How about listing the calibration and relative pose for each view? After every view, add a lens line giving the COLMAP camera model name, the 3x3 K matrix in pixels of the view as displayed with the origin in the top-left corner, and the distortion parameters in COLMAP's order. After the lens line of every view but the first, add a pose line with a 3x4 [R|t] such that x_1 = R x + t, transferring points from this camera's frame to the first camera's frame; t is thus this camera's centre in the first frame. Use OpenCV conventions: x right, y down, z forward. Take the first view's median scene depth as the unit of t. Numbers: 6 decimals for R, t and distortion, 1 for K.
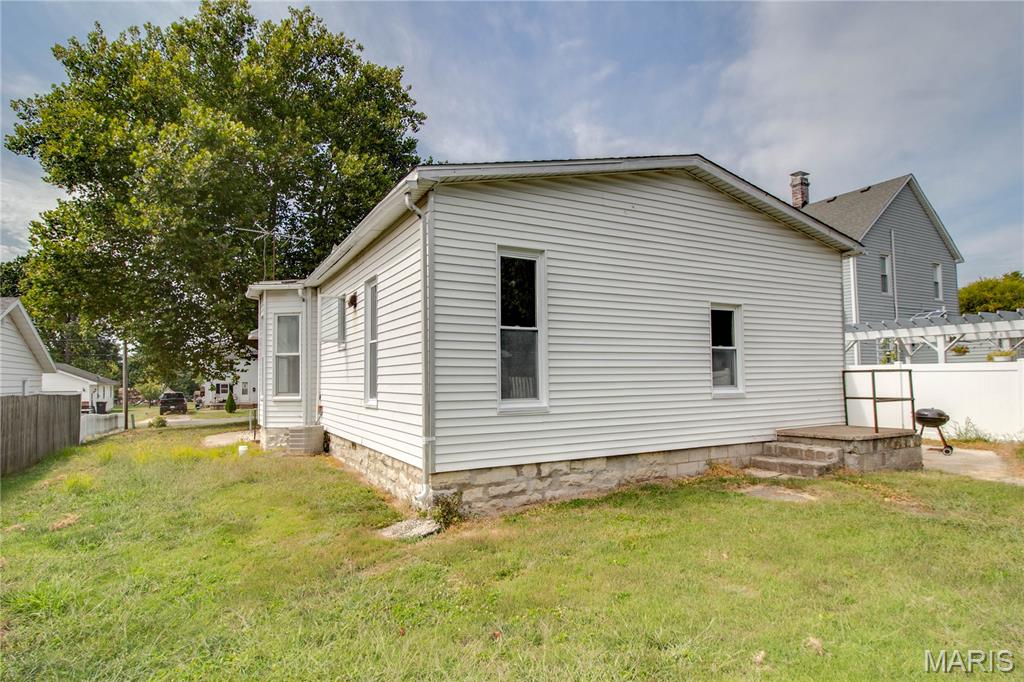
lens RADIAL K [[521.1, 0, 510.8], [0, 521.1, 352.6], [0, 0, 1]] dist [-0.001820, -0.000421]
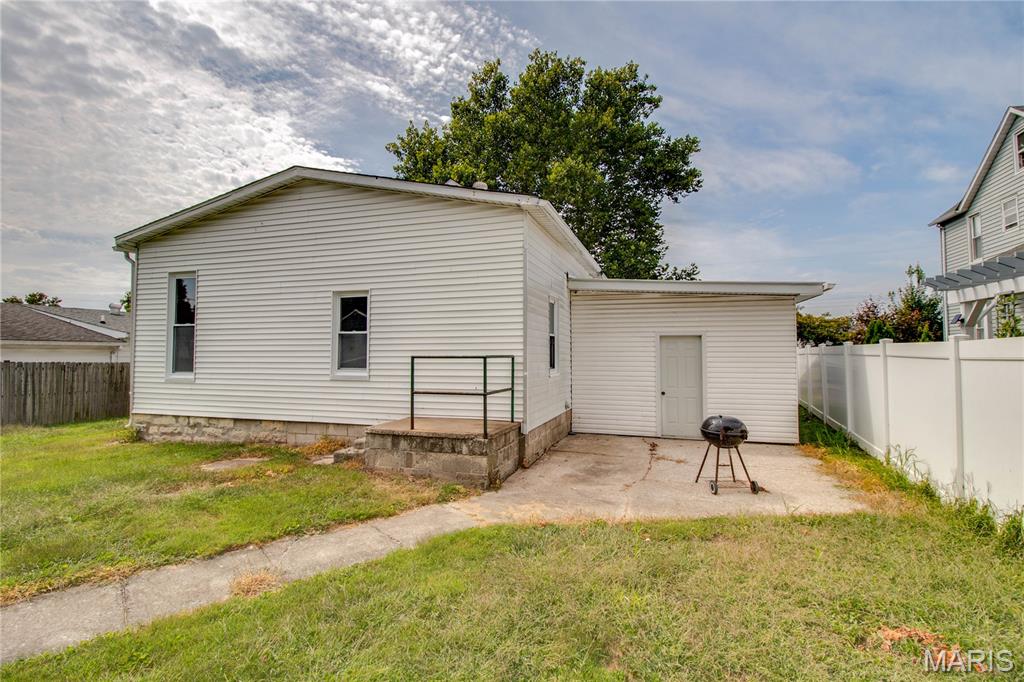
lens RADIAL K [[482.6, 0, 523.7], [0, 482.6, 327.2], [0, 0, 1]] dist [-0.012664, -0.000141]
pose [[0.730987, -0.023663, -0.681981, 1.425650], [0.027321, 0.999612, -0.005400, -0.005659], [0.681845, -0.014685, 0.731350, 0.557371]]
